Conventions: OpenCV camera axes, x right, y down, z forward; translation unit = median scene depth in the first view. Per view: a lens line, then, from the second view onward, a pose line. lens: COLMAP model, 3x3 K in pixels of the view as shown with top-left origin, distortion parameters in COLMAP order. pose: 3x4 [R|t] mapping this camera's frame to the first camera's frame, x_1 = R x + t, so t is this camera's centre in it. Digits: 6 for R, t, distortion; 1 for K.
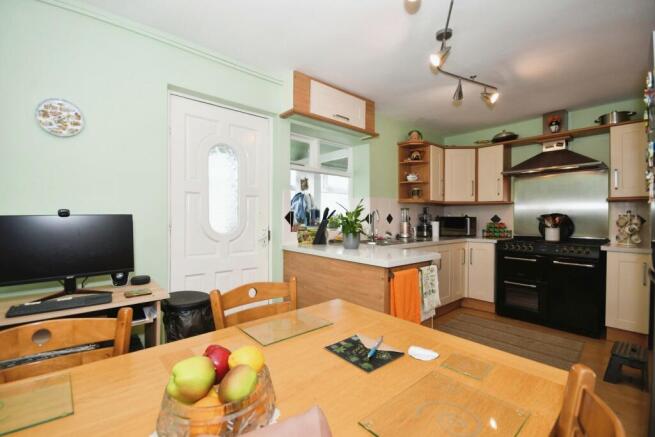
lens RADIAL K [[294.3, 0, 321.9], [0, 294.3, 220.4], [0, 0, 1]] dist [-0.003566, -0.003430]
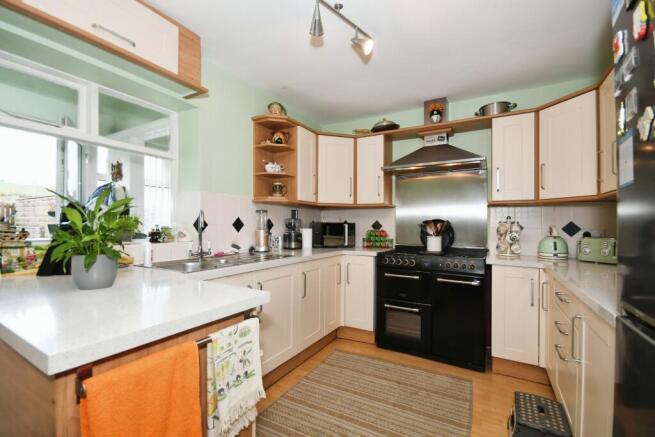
lens RADIAL K [[294.3, 0, 328.9], [0, 294.3, 221.4], [0, 0, 1]] dist [-0.003566, -0.003430]
pose [[0.939009, 0.007071, 0.343820, 0.201542], [-0.000948, 0.999838, -0.017972, -0.001872], [-0.343891, 0.016550, 0.938864, 0.297851]]
